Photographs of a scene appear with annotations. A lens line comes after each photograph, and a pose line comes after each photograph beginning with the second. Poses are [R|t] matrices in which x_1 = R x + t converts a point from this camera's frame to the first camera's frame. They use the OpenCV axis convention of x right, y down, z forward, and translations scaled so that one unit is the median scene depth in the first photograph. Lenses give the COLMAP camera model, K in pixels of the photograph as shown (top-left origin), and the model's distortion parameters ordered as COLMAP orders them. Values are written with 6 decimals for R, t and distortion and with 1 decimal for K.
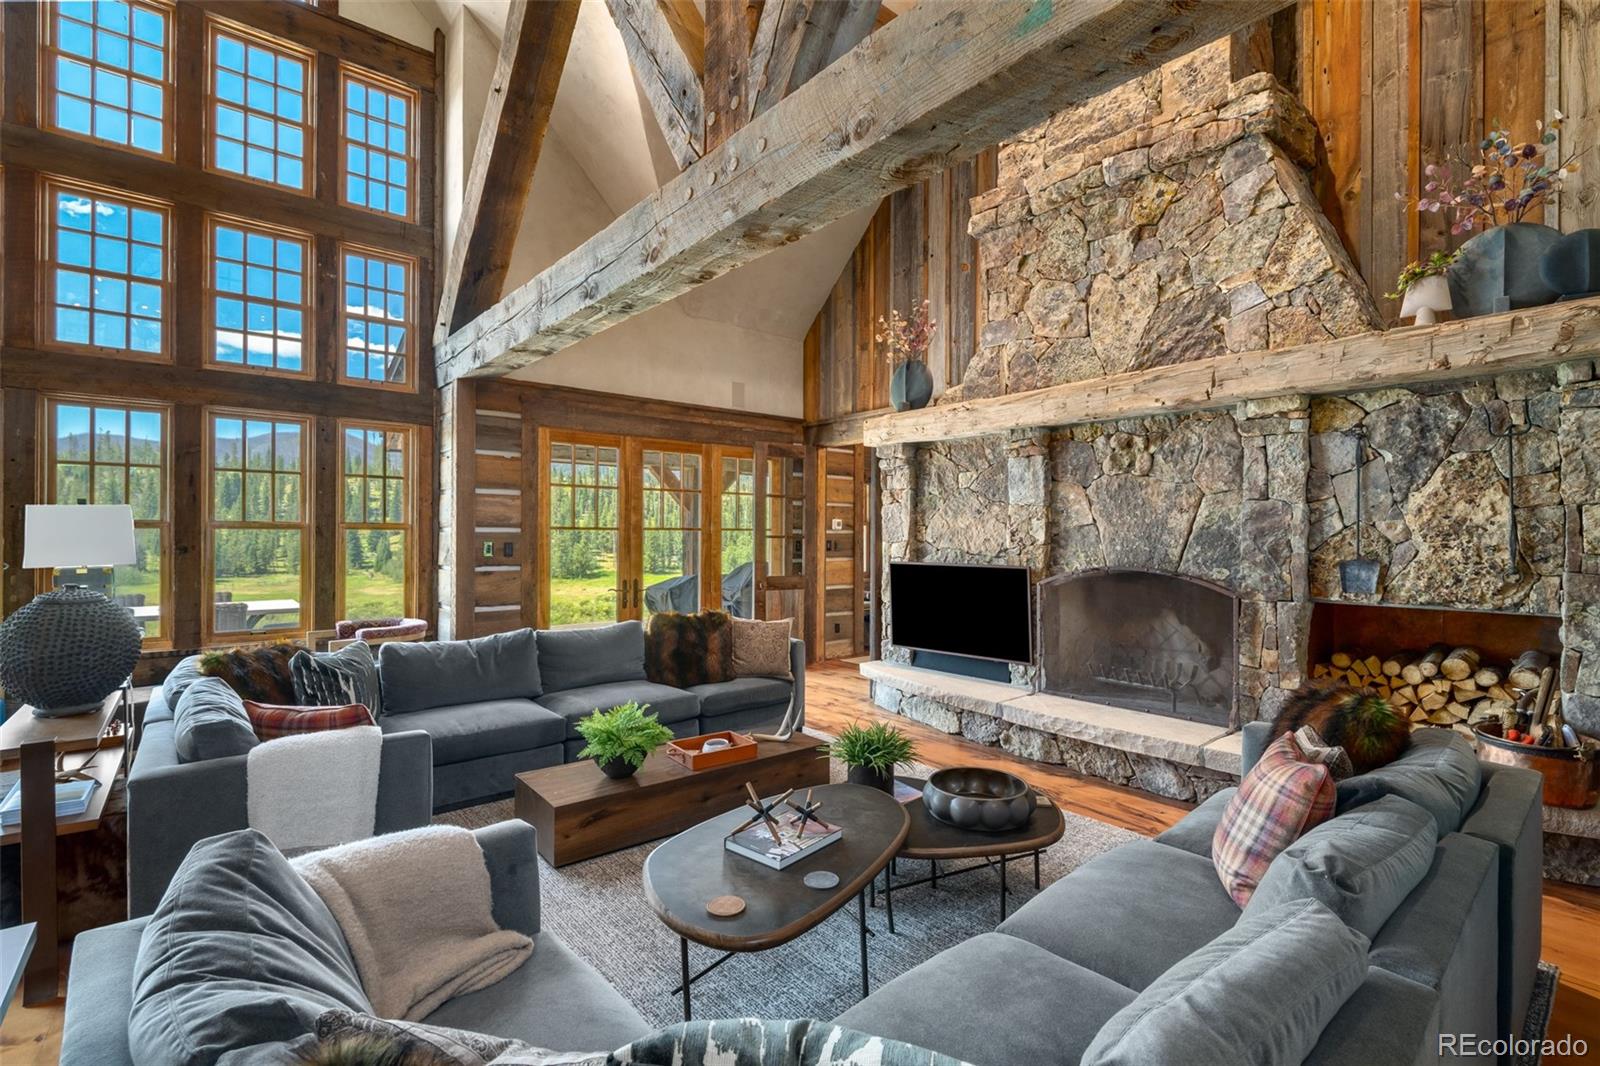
lens RADIAL K [[724.9, 0, 804.9], [0, 724.9, 531.9], [0, 0, 1]] dist [-0.000304, -0.000026]
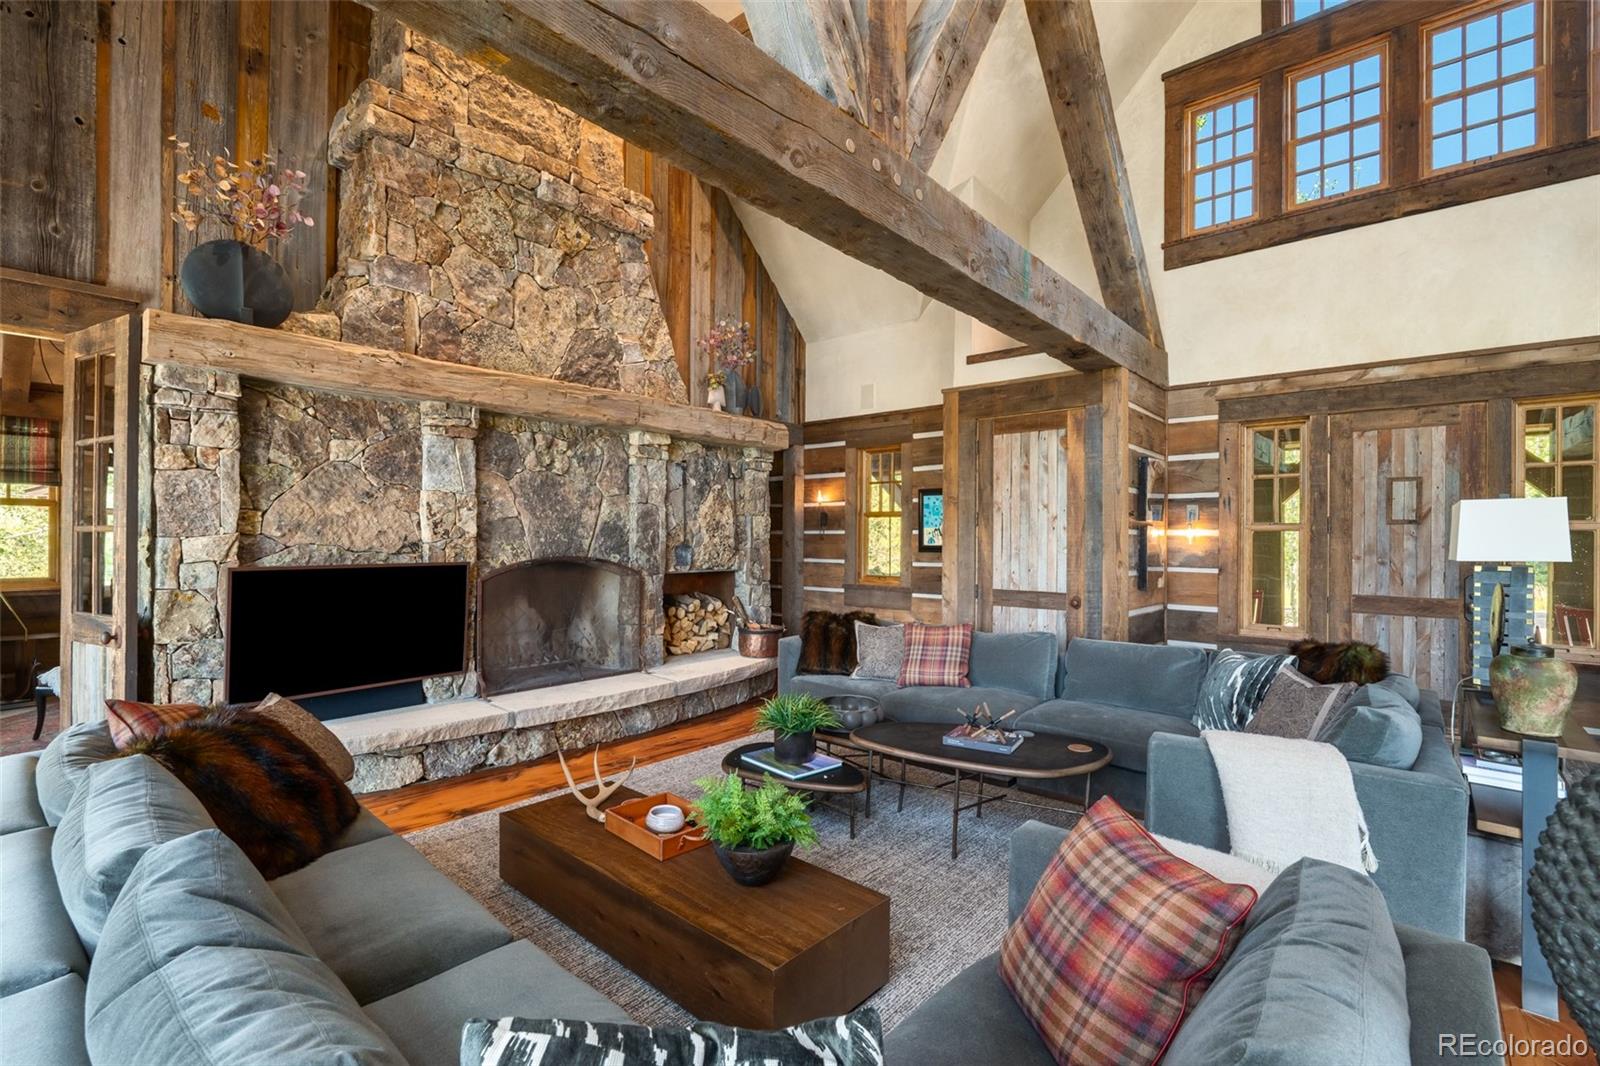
lens RADIAL K [[724.9, 0, 809.7], [0, 724.9, 535.4], [0, 0, 1]] dist [-0.000304, -0.000026]
pose [[-0.161328, 0.000280, 0.986901, -0.692141], [-0.007085, 0.999974, -0.001442, 0.014460], [-0.986875, -0.007225, -0.161322, 0.786215]]
